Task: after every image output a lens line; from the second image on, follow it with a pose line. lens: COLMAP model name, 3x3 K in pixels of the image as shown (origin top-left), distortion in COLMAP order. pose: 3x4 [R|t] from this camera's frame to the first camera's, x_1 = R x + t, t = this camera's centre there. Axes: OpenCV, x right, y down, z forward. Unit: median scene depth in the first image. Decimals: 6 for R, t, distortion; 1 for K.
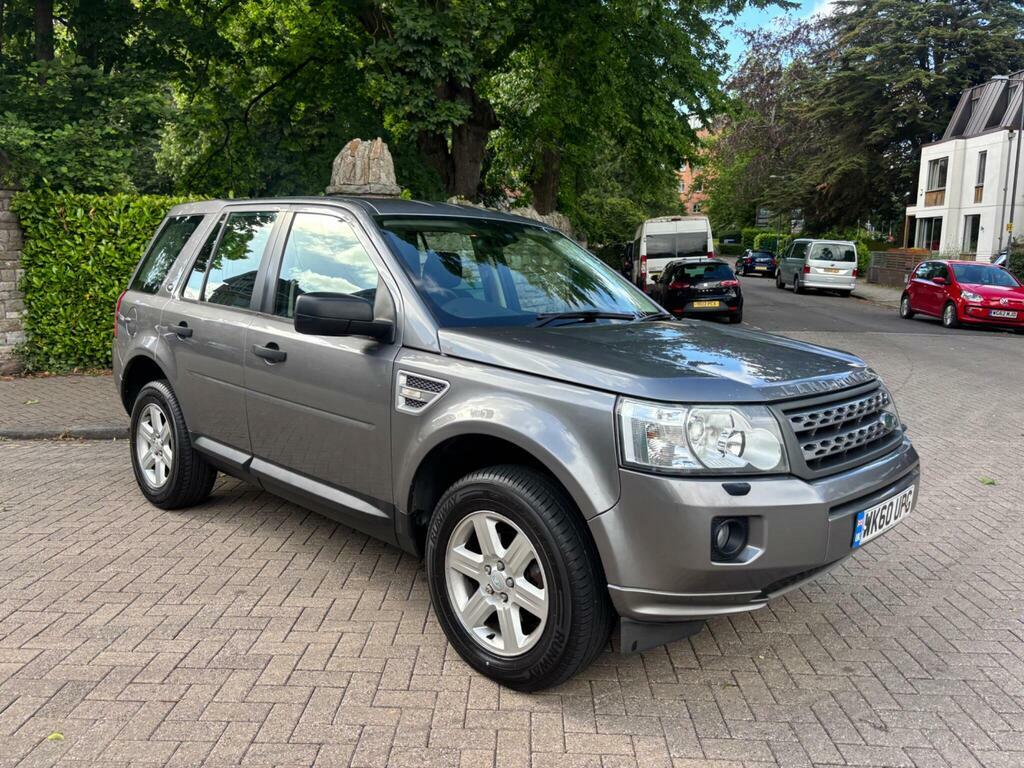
lens RADIAL K [[783.4, 0, 506.5], [0, 783.4, 381.3], [0, 0, 1]] dist [0.047655, -0.052923]
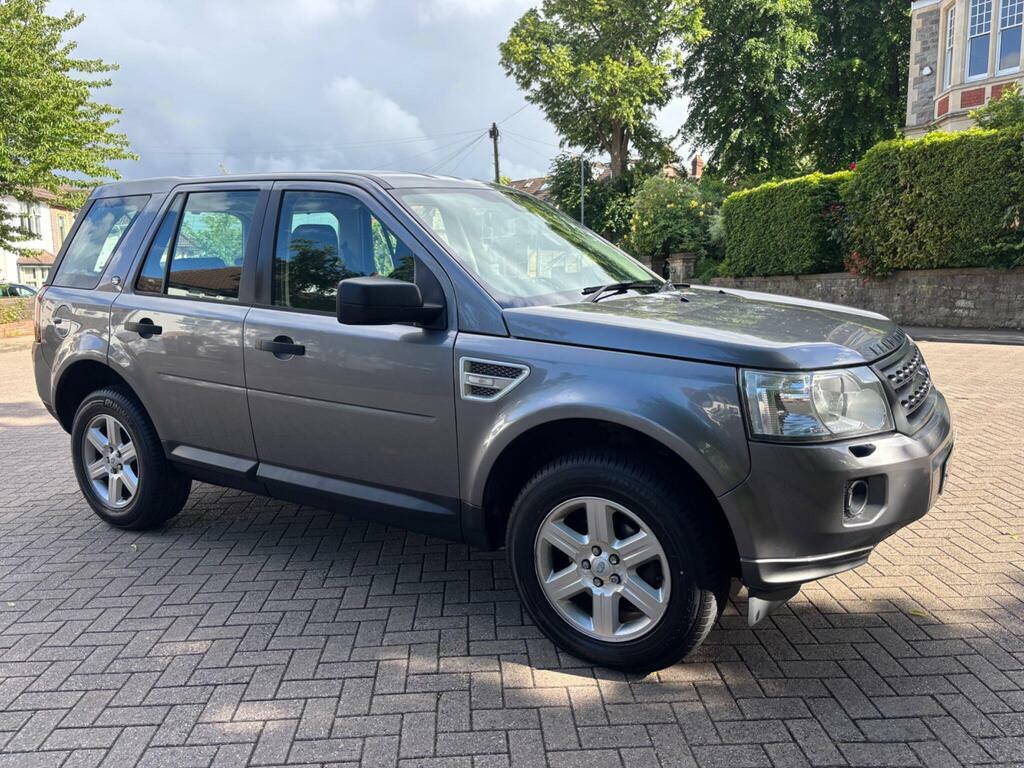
lens RADIAL K [[783.4, 0, 510.3], [0, 783.4, 383.6], [0, 0, 1]] dist [0.047655, -0.052923]
pose [[0.978432, -0.081999, 0.189597, -0.090492], [0.073419, 0.995952, 0.051857, -0.009494], [-0.193082, -0.036819, 0.980492, 0.025267]]
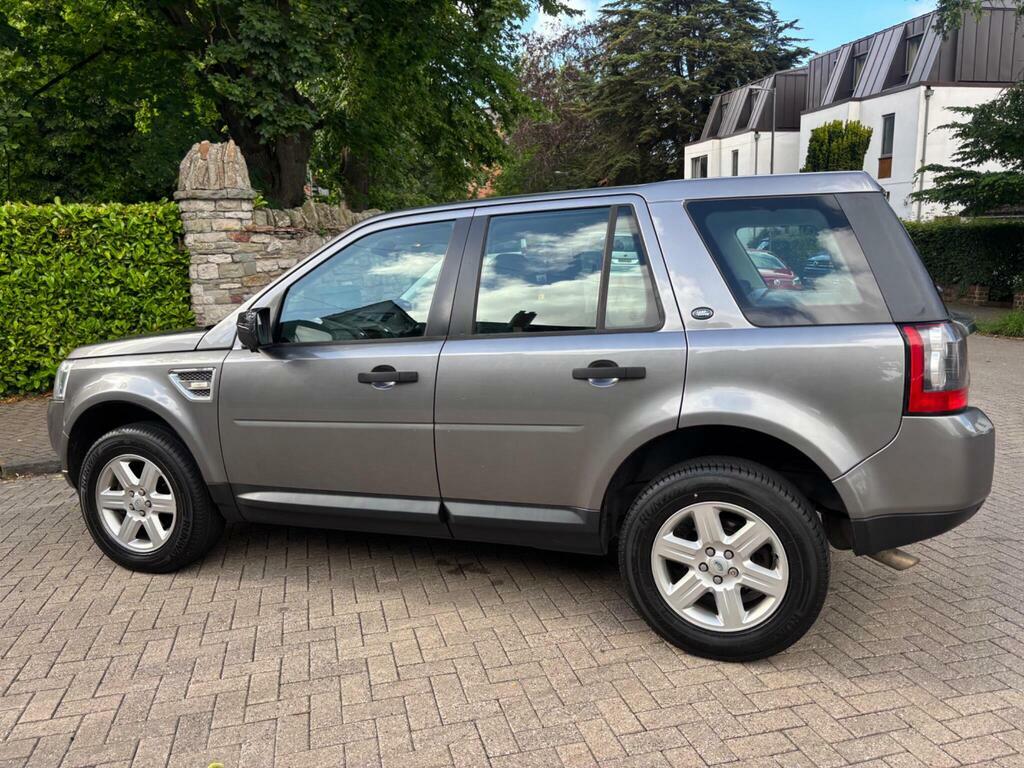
lens RADIAL K [[783.4, 0, 521.2], [0, 783.4, 376.3], [0, 0, 1]] dist [0.047655, -0.052923]
pose [[0.958816, -0.076117, 0.273637, -0.120409], [0.075876, 0.997051, 0.011483, -0.007225], [-0.273705, 0.009752, 0.961764, -0.021926]]
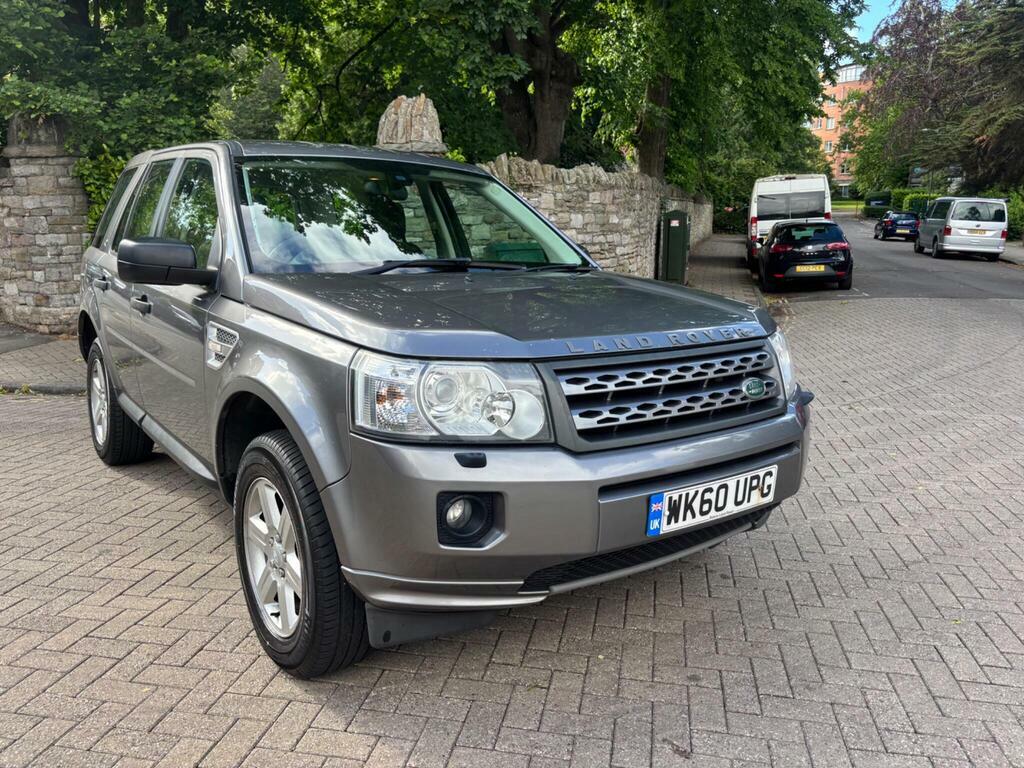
lens RADIAL K [[783.4, 0, 519.3], [0, 783.4, 387.2], [0, 0, 1]] dist [0.047655, -0.052923]
pose [[0.987674, 0.020531, -0.155171, 0.126443], [-0.013359, 0.998800, 0.047123, 0.004987], [0.155952, -0.044469, 0.986763, 0.050606]]
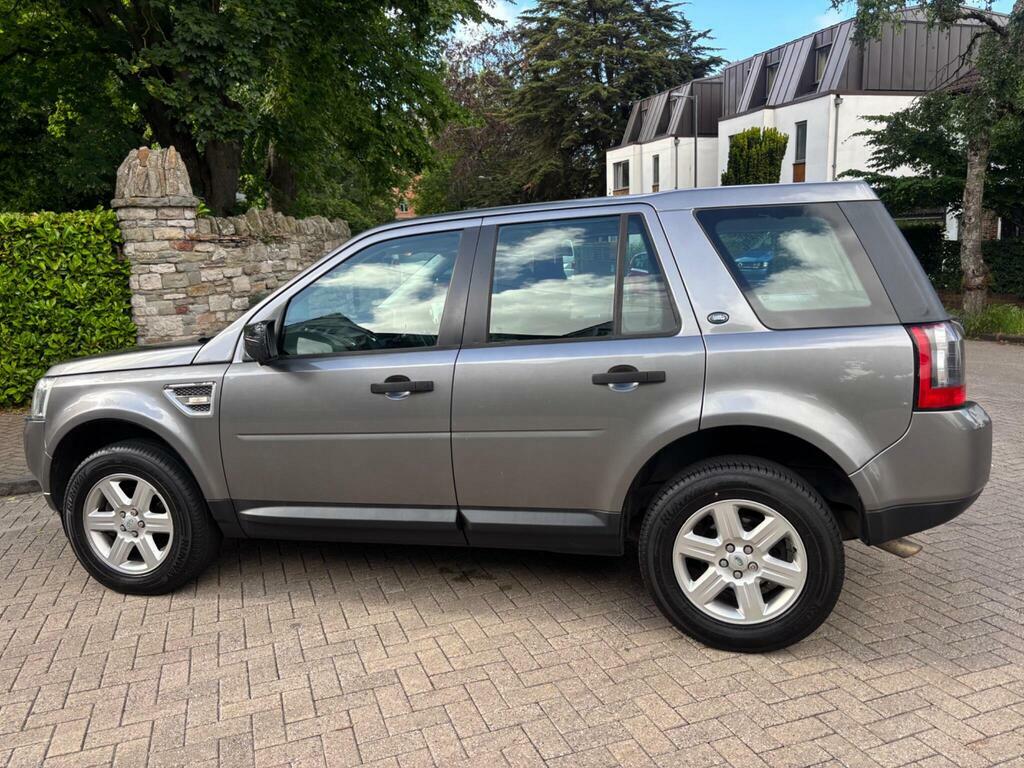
lens RADIAL K [[783.4, 0, 513.0], [0, 783.4, 376.3], [0, 0, 1]] dist [0.047655, -0.052923]
pose [[0.928963, -0.097697, 0.357047, -0.163907], [0.099346, 0.994958, 0.013767, -0.012469], [-0.356592, 0.022682, 0.933985, -0.012495]]
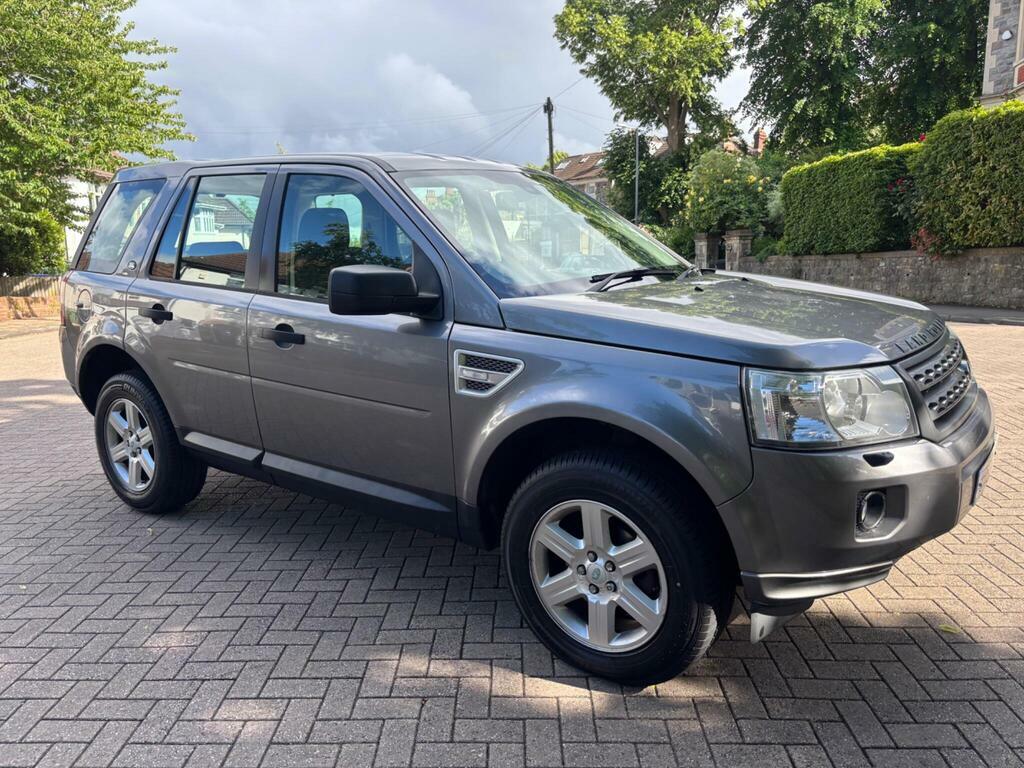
lens RADIAL K [[783.4, 0, 504.7], [0, 783.4, 384.4], [0, 0, 1]] dist [0.047655, -0.052923]
pose [[0.990837, -0.075613, 0.111913, -0.064443], [0.067344, 0.994838, 0.075912, -0.013643], [-0.117075, -0.067680, 0.990814, 0.037170]]
